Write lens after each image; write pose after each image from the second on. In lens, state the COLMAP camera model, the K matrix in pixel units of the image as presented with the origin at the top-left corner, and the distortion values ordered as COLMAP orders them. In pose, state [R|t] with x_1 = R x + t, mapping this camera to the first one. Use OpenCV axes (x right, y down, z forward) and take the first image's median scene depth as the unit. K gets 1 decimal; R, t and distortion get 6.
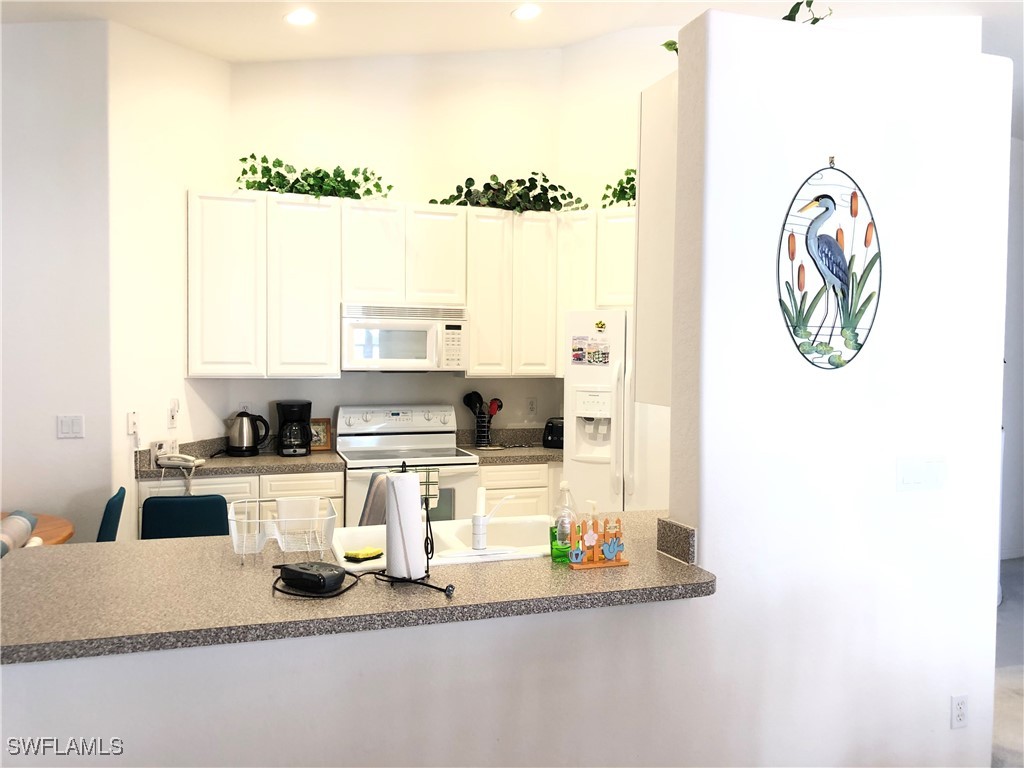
lens RADIAL K [[834.8, 0, 528.1], [0, 834.8, 395.1], [0, 0, 1]] dist [0.034539, -0.024238]
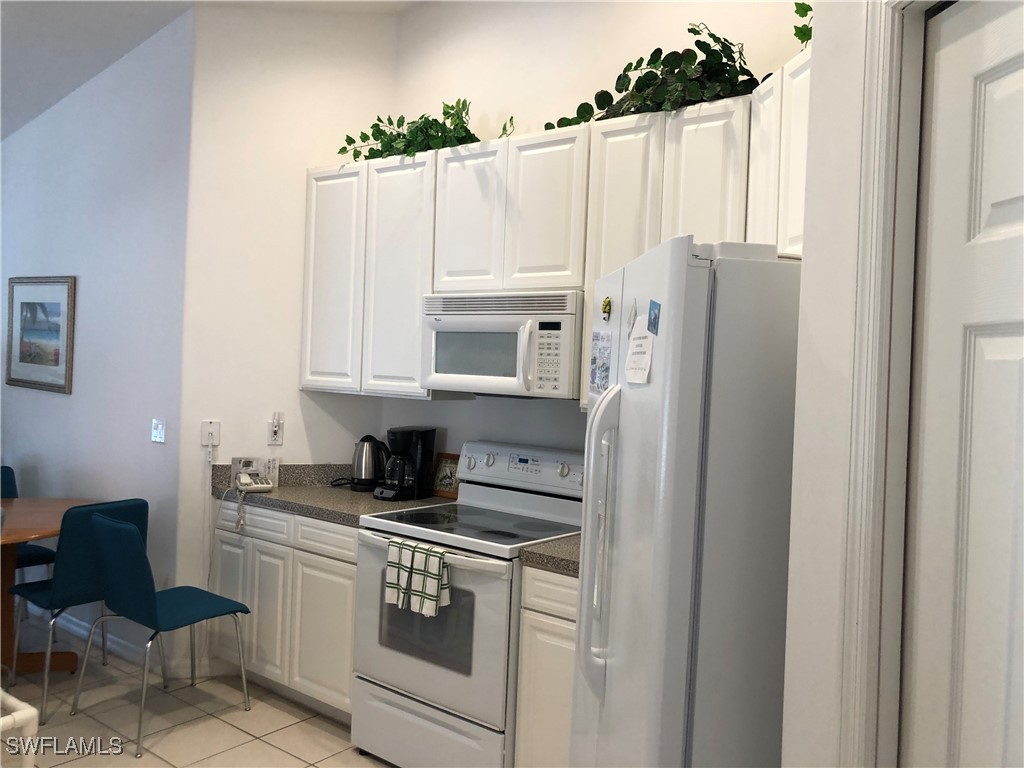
lens RADIAL K [[834.8, 0, 521.2], [0, 834.8, 377.1], [0, 0, 1]] dist [0.034539, -0.024238]
pose [[0.543449, 0.024800, -0.839075, 0.416295], [-0.077136, 0.996810, -0.020497, -0.031142], [0.835890, 0.075862, 0.543629, 0.675249]]
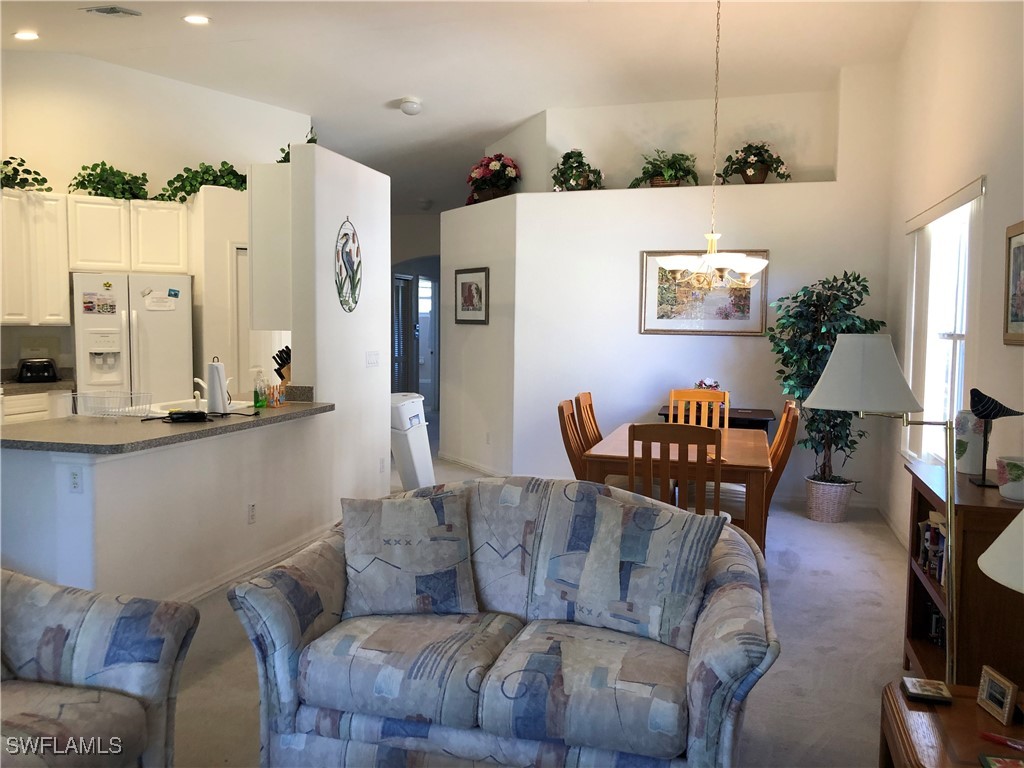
lens RADIAL K [[834.8, 0, 510.4], [0, 834.8, 377.2], [0, 0, 1]] dist [0.034539, -0.024238]
pose [[0.573164, -0.056652, 0.817480, -0.635531], [0.038530, 0.998367, 0.042173, 0.033124], [-0.818534, 0.007325, 0.574411, -0.321495]]
